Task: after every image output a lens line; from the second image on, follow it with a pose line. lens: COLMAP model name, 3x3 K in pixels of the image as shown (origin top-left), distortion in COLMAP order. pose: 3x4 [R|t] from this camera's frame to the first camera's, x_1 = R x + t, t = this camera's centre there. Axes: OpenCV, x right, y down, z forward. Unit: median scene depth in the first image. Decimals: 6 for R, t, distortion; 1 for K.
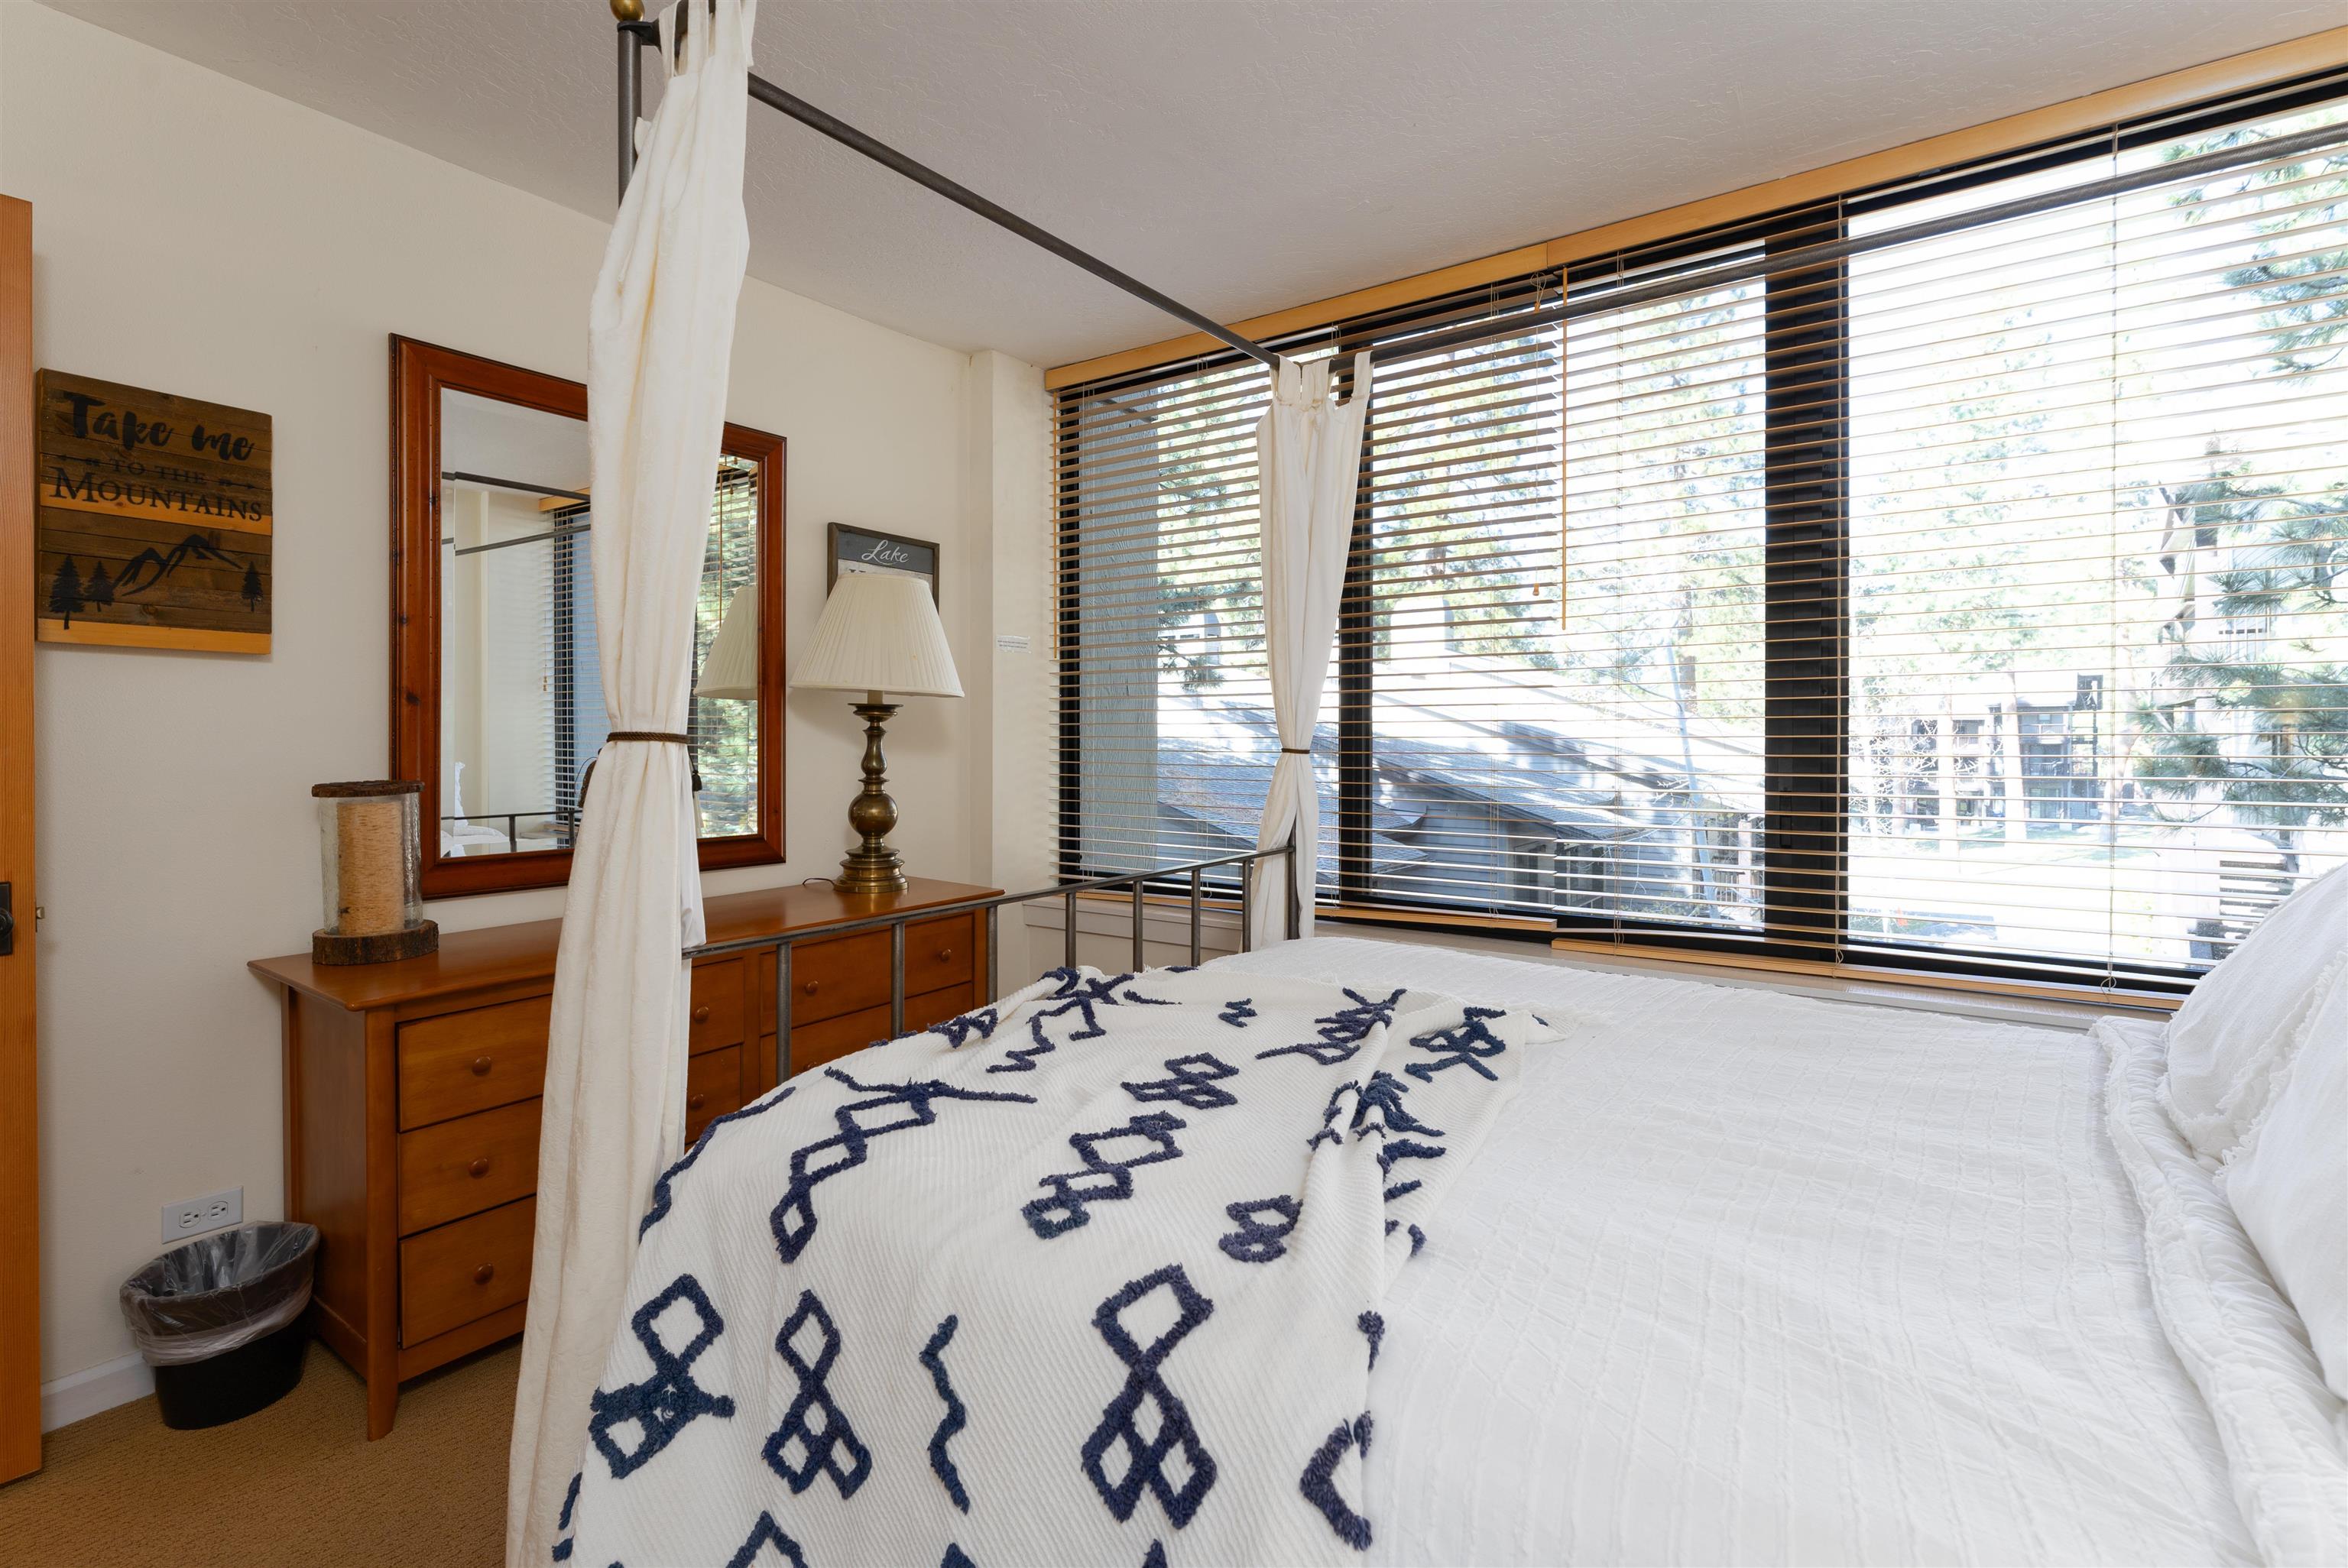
lens RADIAL K [[1060.4, 0, 1175.4], [0, 1060.4, 743.1], [0, 0, 1]] dist [-0.000793, -0.000026]
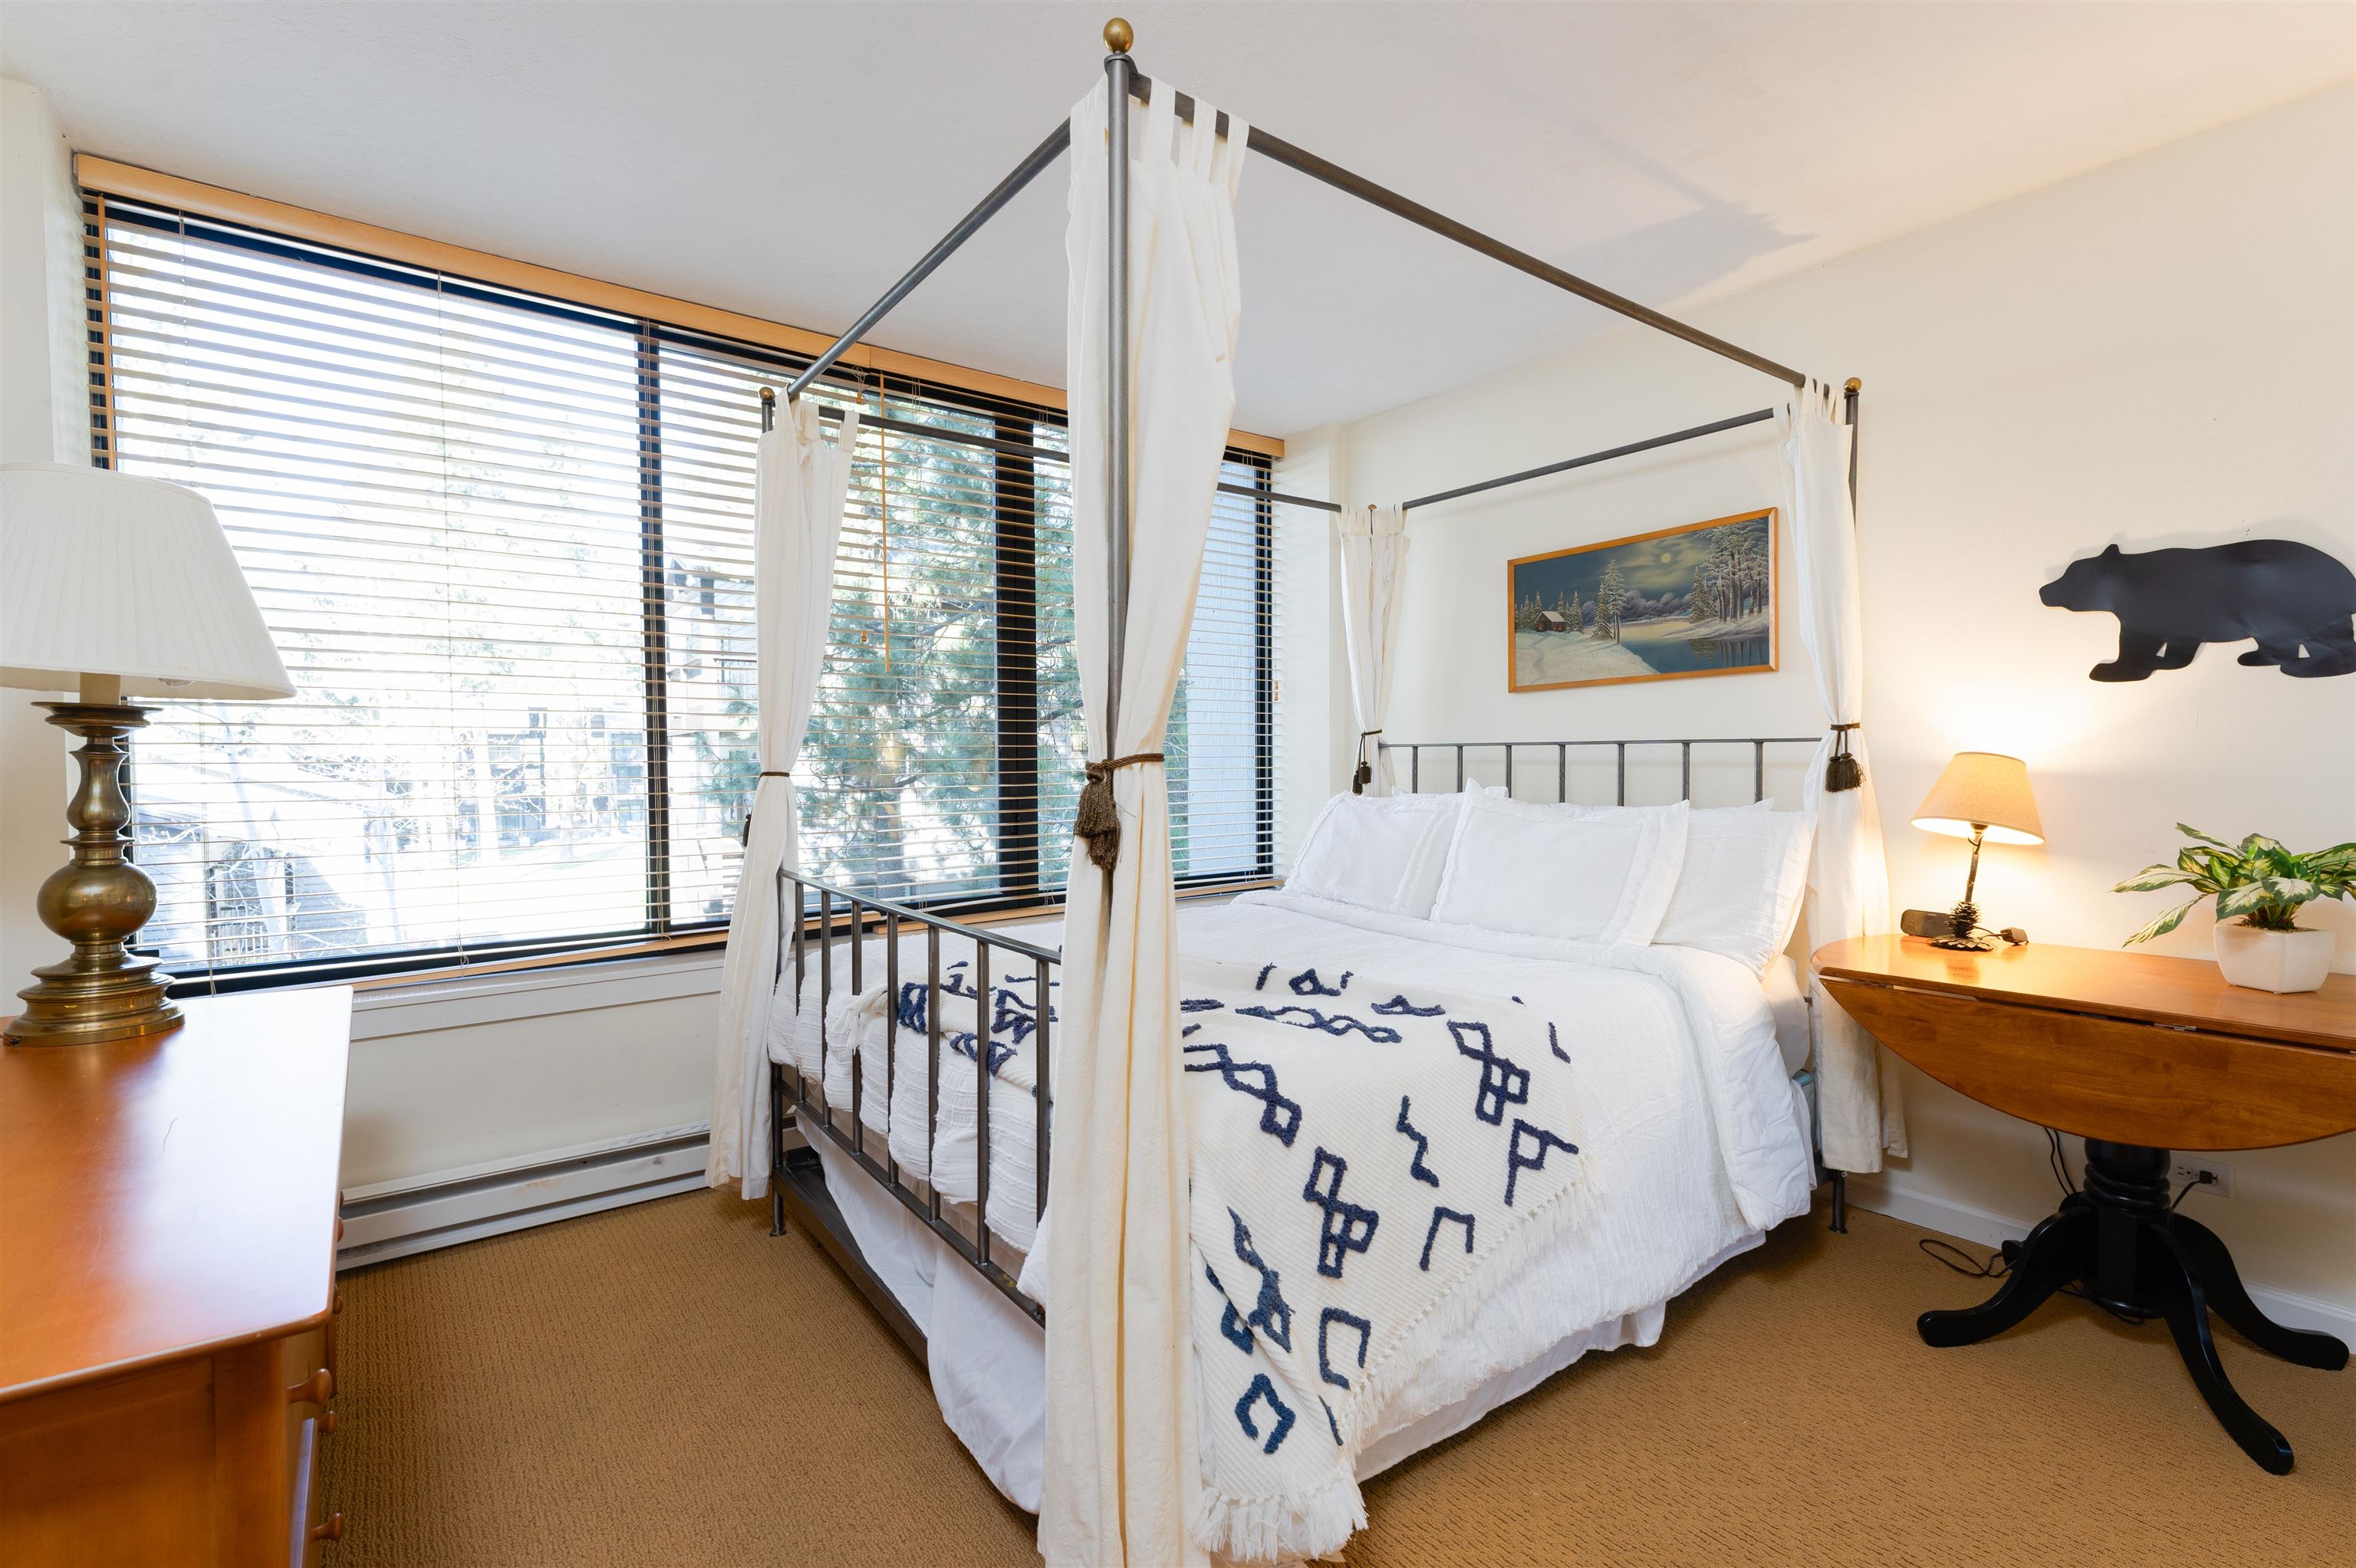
lens RADIAL K [[1045.1, 0, 1177.4], [0, 1045.1, 773.1], [0, 0, 1]] dist [-0.006340, -0.000188]
pose [[0.305821, -0.011629, 0.952018, -0.771750], [0.008366, 0.999920, 0.009527, -0.000824], [-0.952052, 0.005051, 0.305894, 0.333042]]
